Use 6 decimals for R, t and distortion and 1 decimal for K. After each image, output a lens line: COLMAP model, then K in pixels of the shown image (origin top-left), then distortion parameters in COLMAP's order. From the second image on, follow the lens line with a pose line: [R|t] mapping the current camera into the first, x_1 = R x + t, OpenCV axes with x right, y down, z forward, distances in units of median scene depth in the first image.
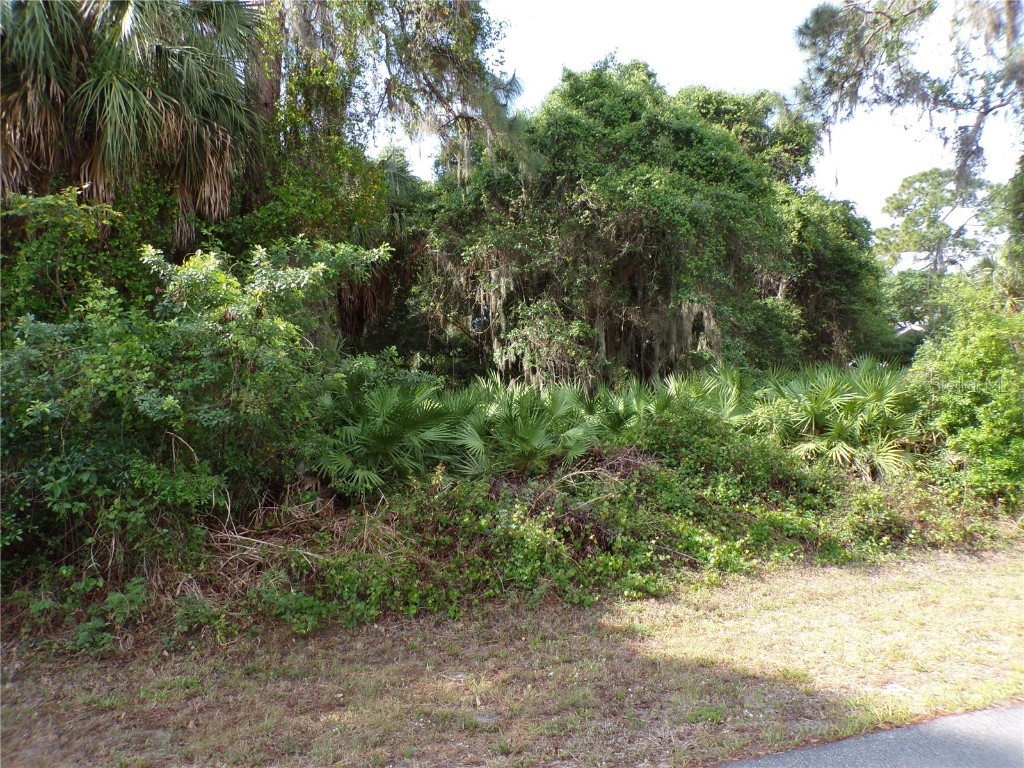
lens RADIAL K [[692.5, 0, 518.8], [0, 692.5, 386.1], [0, 0, 1]] dist [-0.006585, 0.014305]
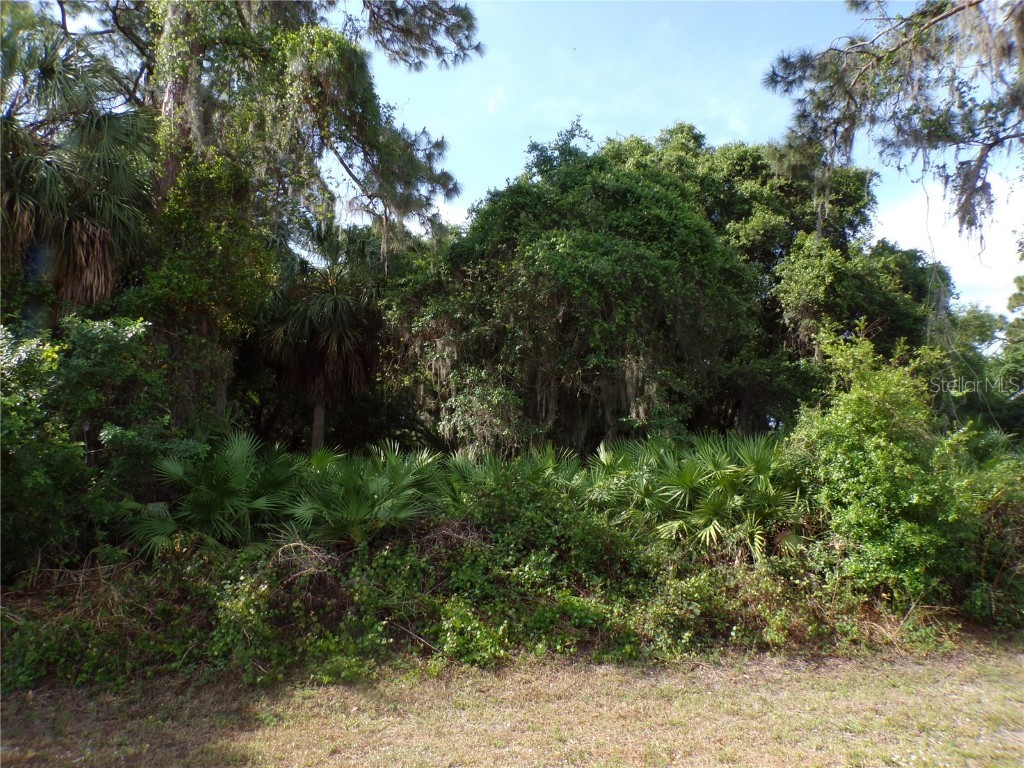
lens RADIAL K [[692.5, 0, 512.7], [0, 692.5, 385.3], [0, 0, 1]] dist [-0.006585, 0.014305]
pose [[0.976464, -0.017272, -0.214989, 0.275211], [-0.004248, 0.995055, -0.099237, -0.001176], [0.215639, 0.097814, 0.971562, 0.046564]]
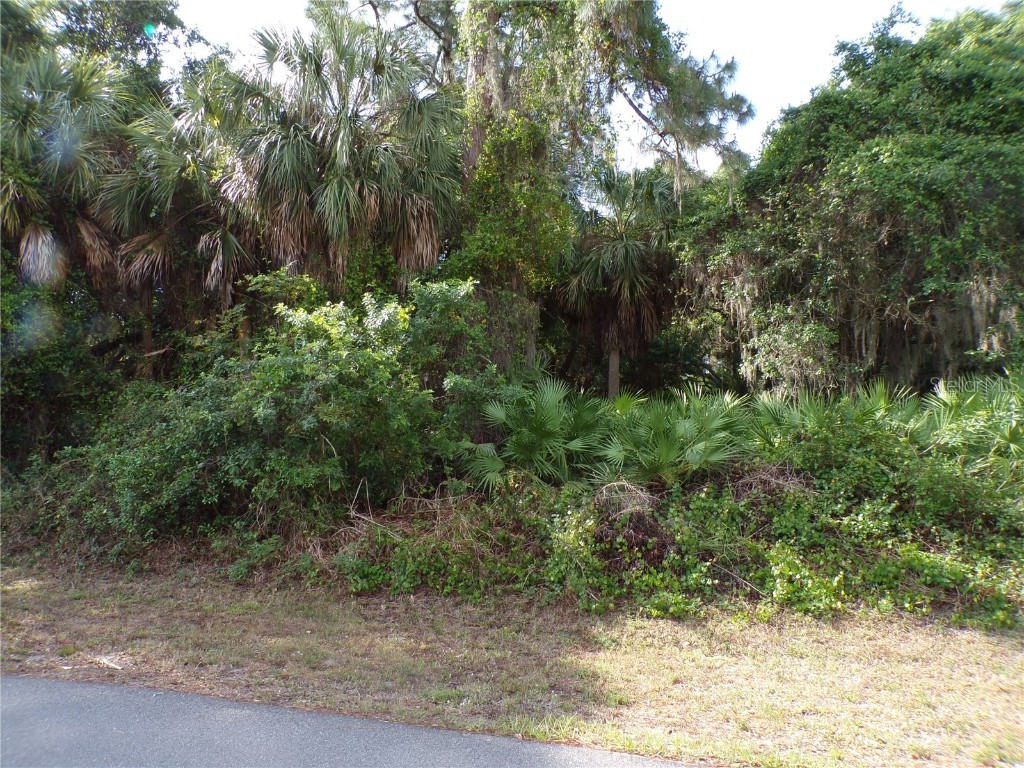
lens RADIAL K [[692.5, 0, 513.0], [0, 692.5, 385.5], [0, 0, 1]] dist [-0.006585, 0.014305]
pose [[0.814040, -0.022473, -0.580375, 0.254393], [0.010622, 0.999660, -0.023810, 0.001979], [0.580712, 0.013218, 0.814002, 0.040521]]
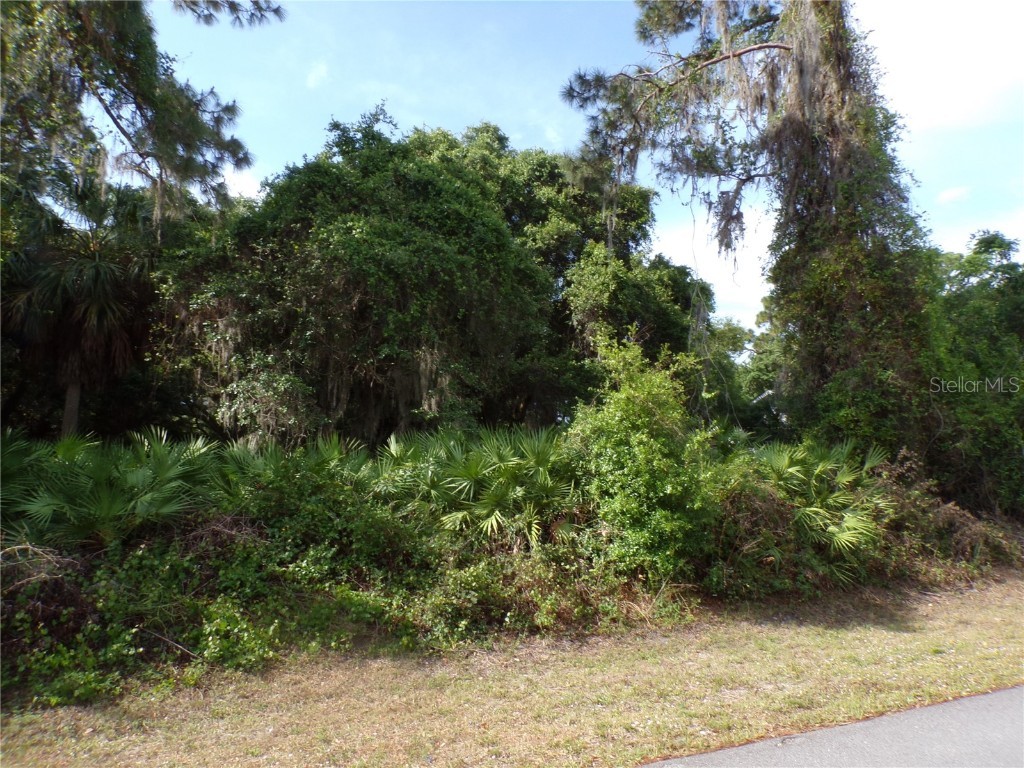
lens RADIAL K [[692.5, 0, 512.3], [0, 692.5, 385.2], [0, 0, 1]] dist [-0.006585, 0.014305]
pose [[0.997436, 0.021689, 0.068194, 0.284290], [-0.015528, 0.995855, -0.089616, -0.001850], [-0.069855, 0.088327, 0.993639, 0.050713]]
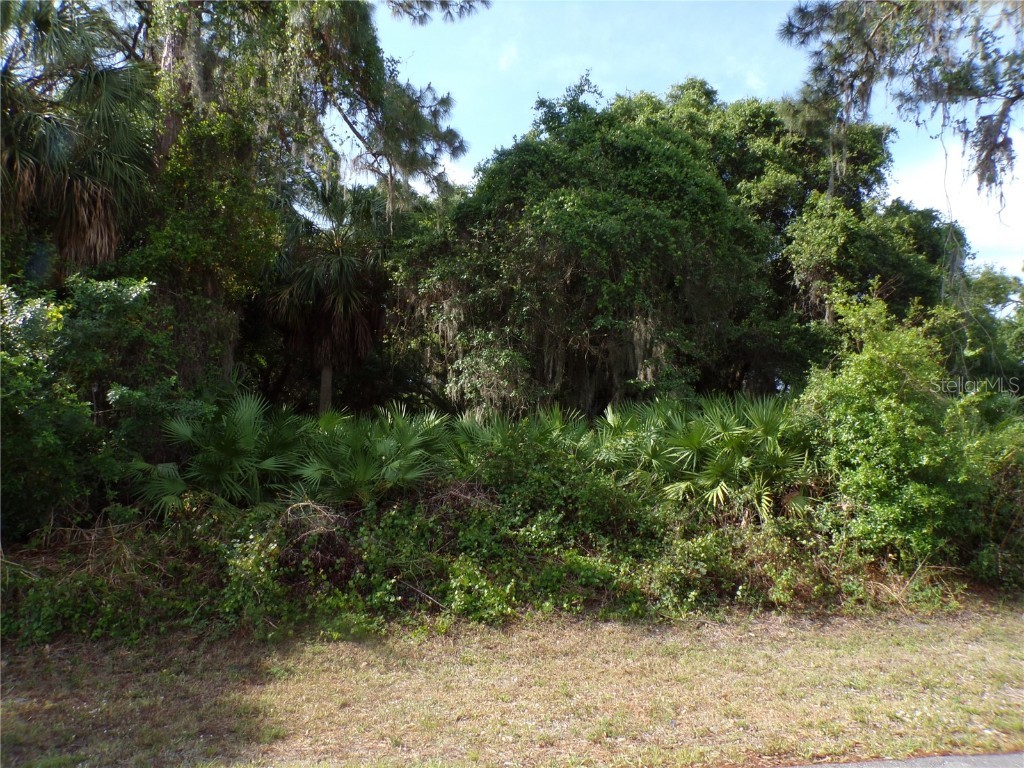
lens RADIAL K [[692.5, 0, 512.6], [0, 692.5, 385.2], [0, 0, 1]] dist [-0.006585, 0.014305]
pose [[0.974160, -0.005634, -0.225787, 0.274293], [-0.005124, 0.998880, -0.047031, 0.000666], [0.225800, 0.046972, 0.973041, 0.050361]]
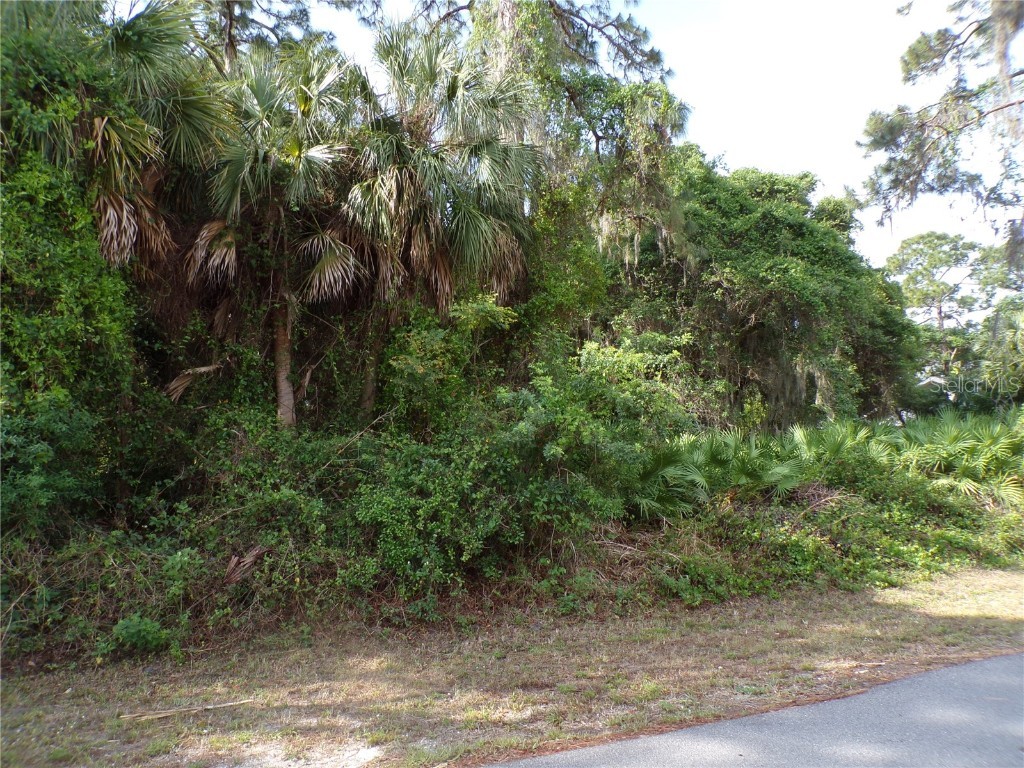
lens RADIAL K [[692.5, 0, 519.2], [0, 692.5, 387.9], [0, 0, 1]] dist [-0.006585, 0.014305]
pose [[0.999564, 0.003213, 0.029364, -0.268734], [-0.001381, 0.998064, -0.062186, -0.003689], [-0.029507, 0.062119, 0.997633, -0.176365]]
